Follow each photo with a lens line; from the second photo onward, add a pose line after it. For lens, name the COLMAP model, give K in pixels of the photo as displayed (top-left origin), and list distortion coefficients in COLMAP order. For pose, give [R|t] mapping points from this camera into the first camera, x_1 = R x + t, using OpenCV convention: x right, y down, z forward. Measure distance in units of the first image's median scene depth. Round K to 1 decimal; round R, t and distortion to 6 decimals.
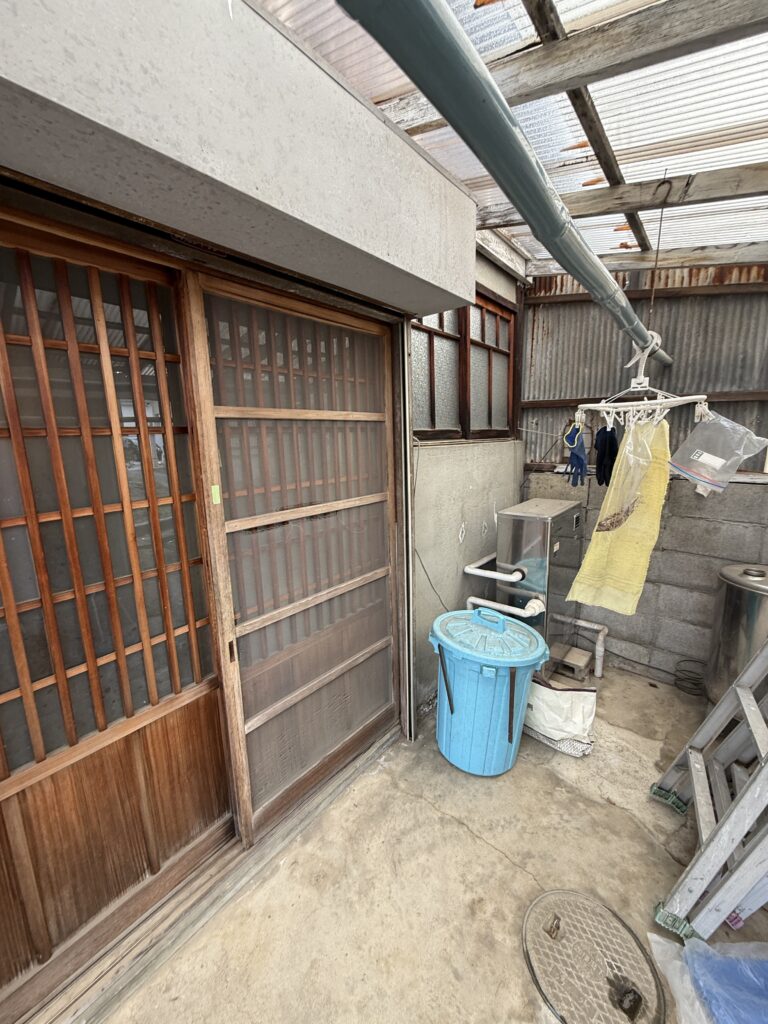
lens RADIAL K [[408.3, 0, 383.3], [0, 408.3, 513.1], [0, 0, 1]] dist [-0.003708, 0.000196]
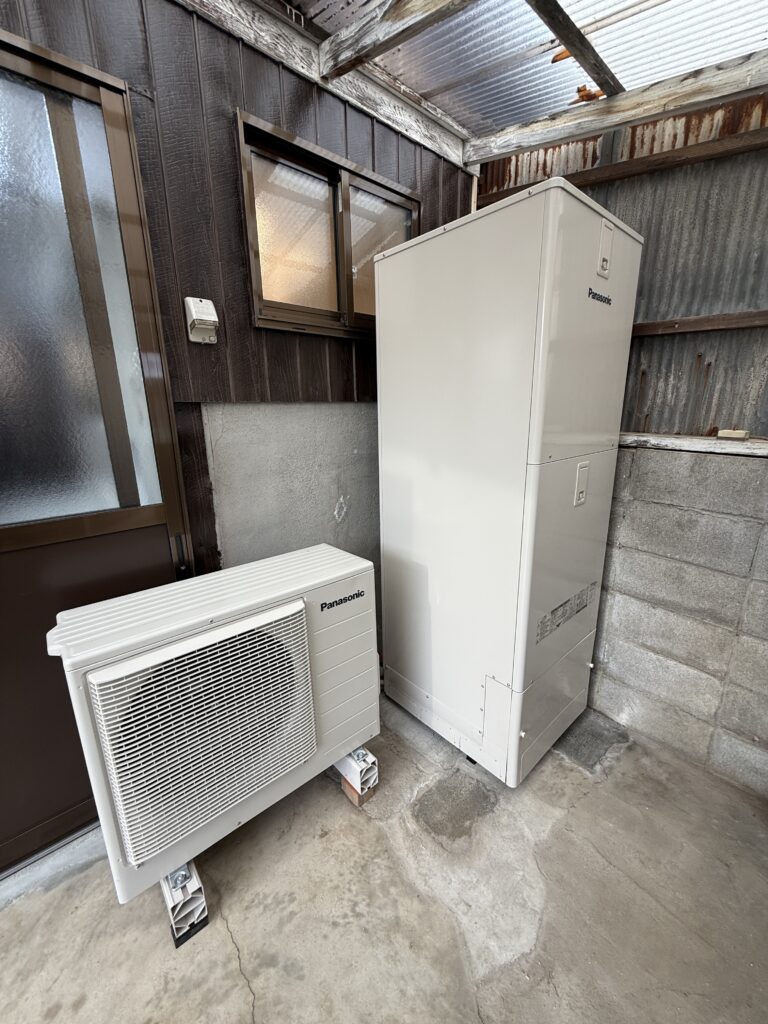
lens RADIAL K [[408.3, 0, 386.1], [0, 408.3, 512.7], [0, 0, 1]] dist [-0.003708, 0.000196]
pose [[0.987197, 0.050693, -0.151239, 0.408318], [-0.039349, 0.996248, 0.077081, -0.009357], [0.154579, -0.070143, 0.985487, 0.245747]]
